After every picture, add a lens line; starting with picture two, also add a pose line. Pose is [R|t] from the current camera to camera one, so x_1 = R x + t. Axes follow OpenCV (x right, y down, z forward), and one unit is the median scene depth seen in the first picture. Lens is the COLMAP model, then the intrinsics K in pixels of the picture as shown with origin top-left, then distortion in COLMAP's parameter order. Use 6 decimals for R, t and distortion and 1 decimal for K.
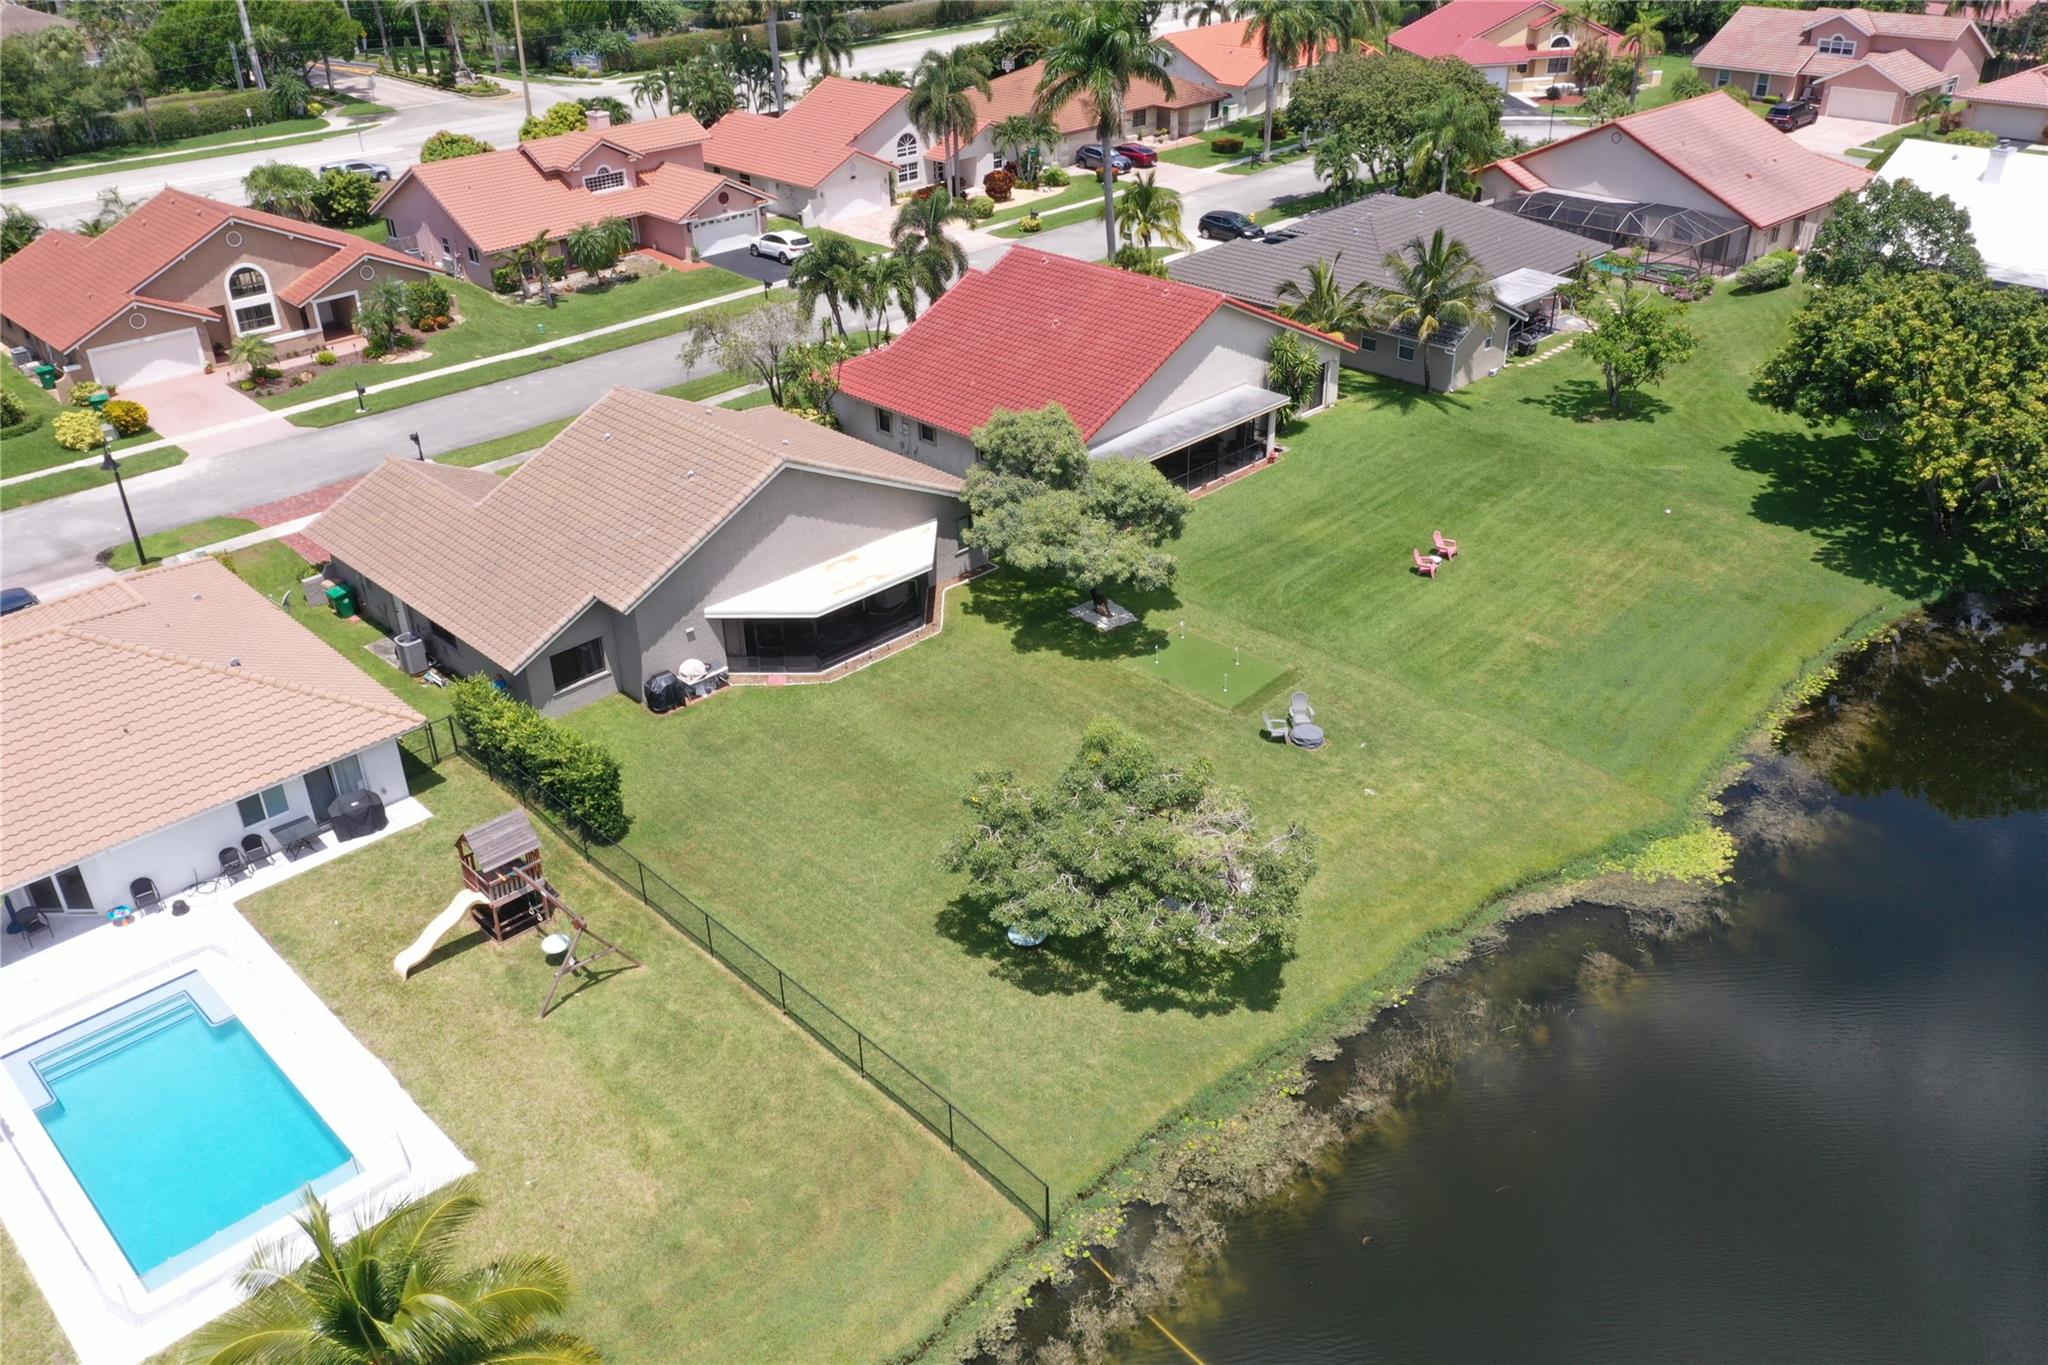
lens RADIAL K [[1606.6, 0, 1024.0], [0, 1606.6, 682.5], [0, 0, 1]] dist [0.006891, 0.002348]
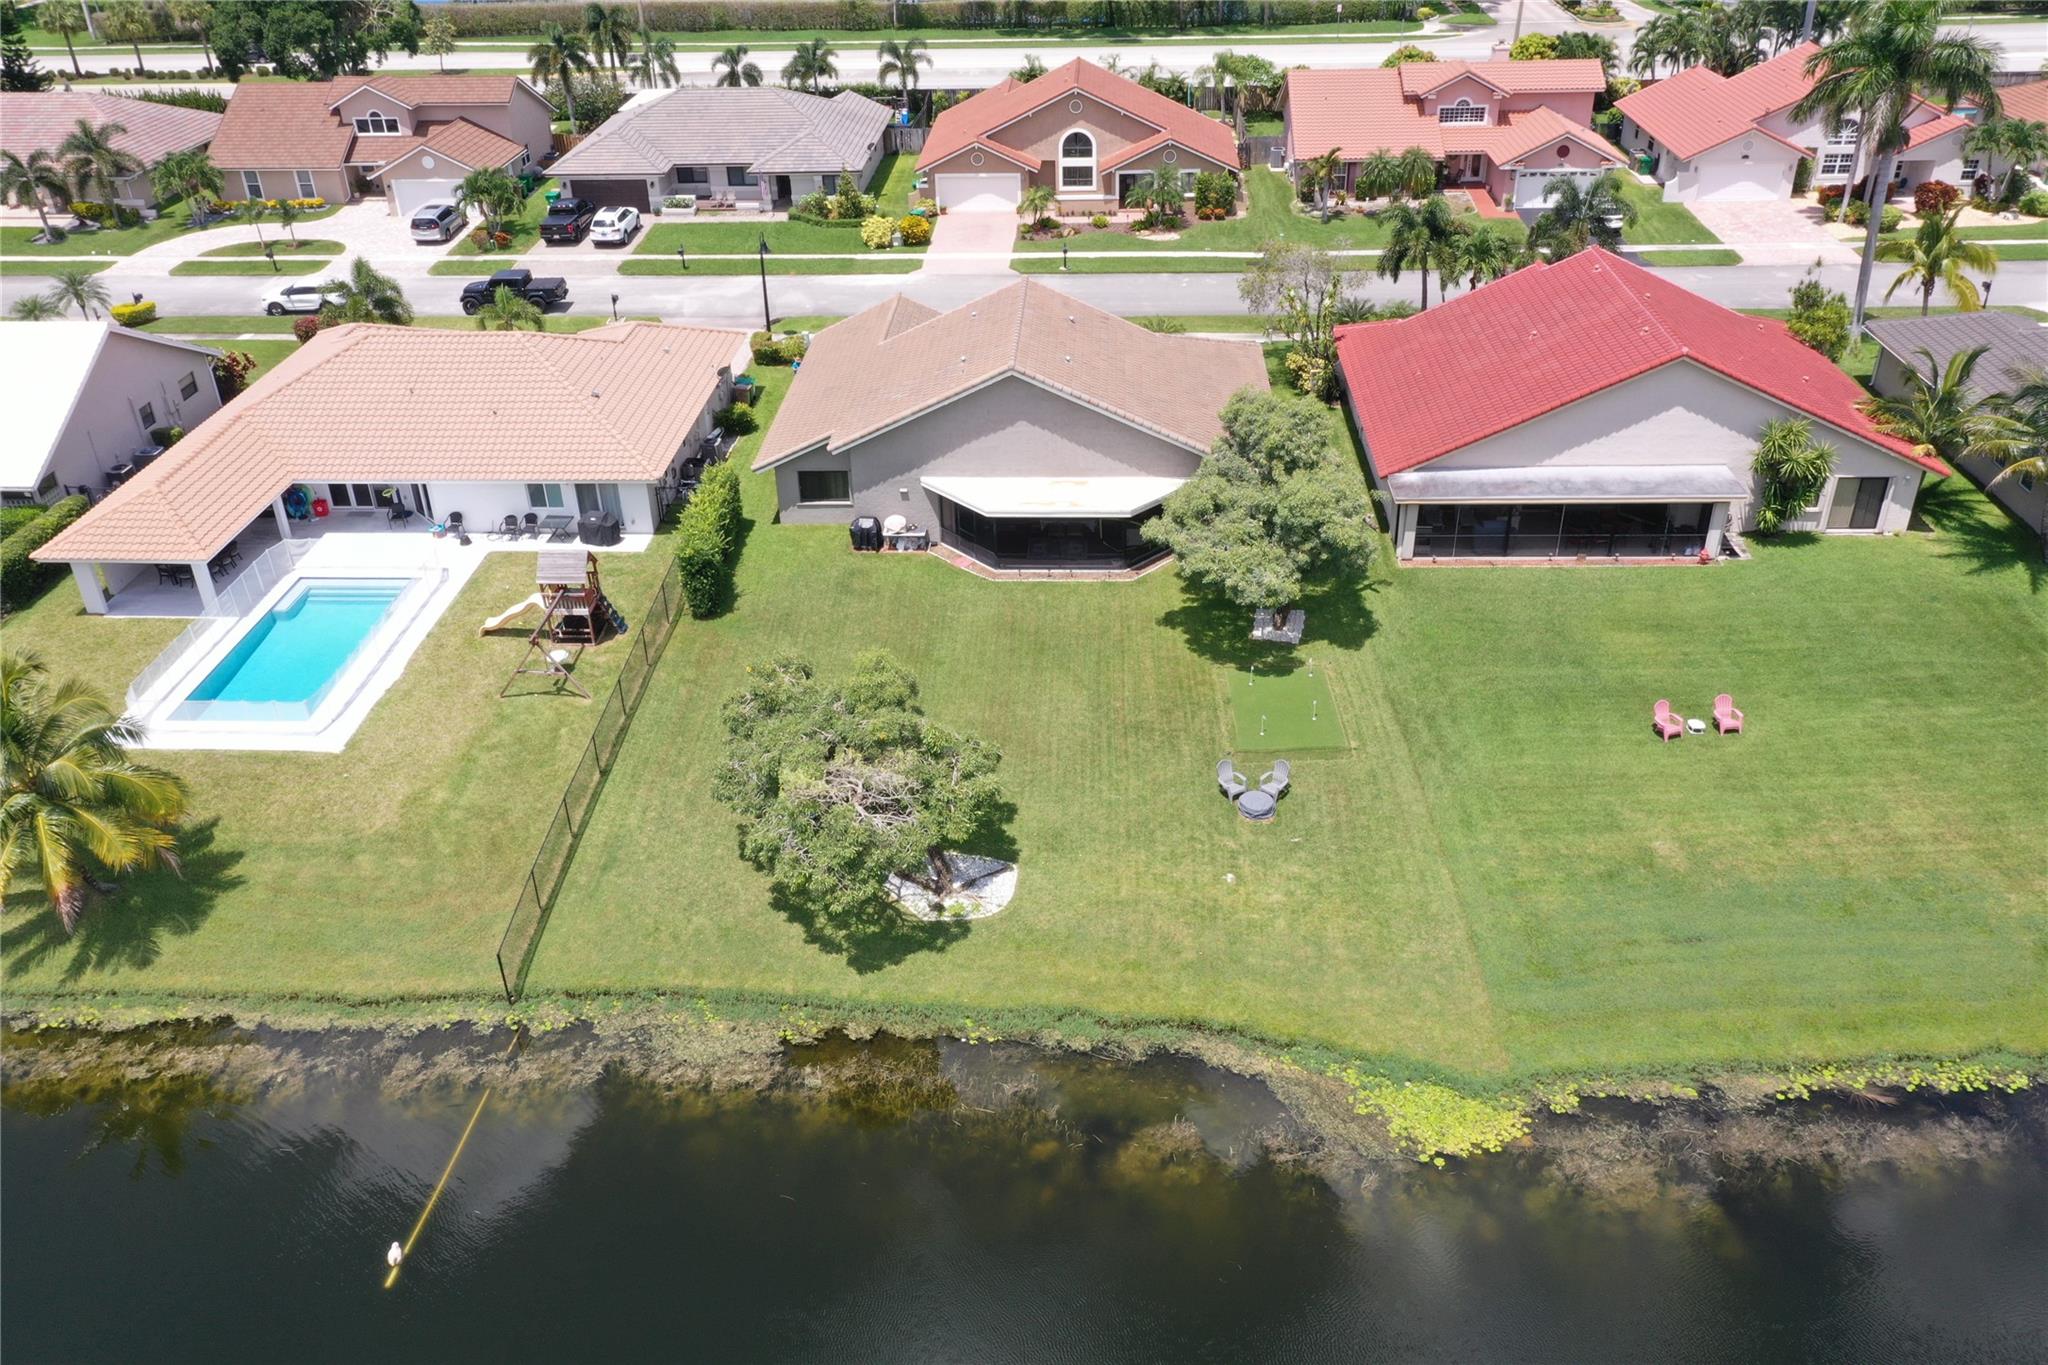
lens RADIAL K [[1606.6, 0, 1024.0], [0, 1606.6, 682.5], [0, 0, 1]] dist [0.006891, 0.002348]
pose [[0.678540, 0.382425, -0.627163, 0.575617], [-0.352905, 0.918519, 0.178270, -0.132300], [0.644237, 0.100365, 0.758212, 0.204504]]
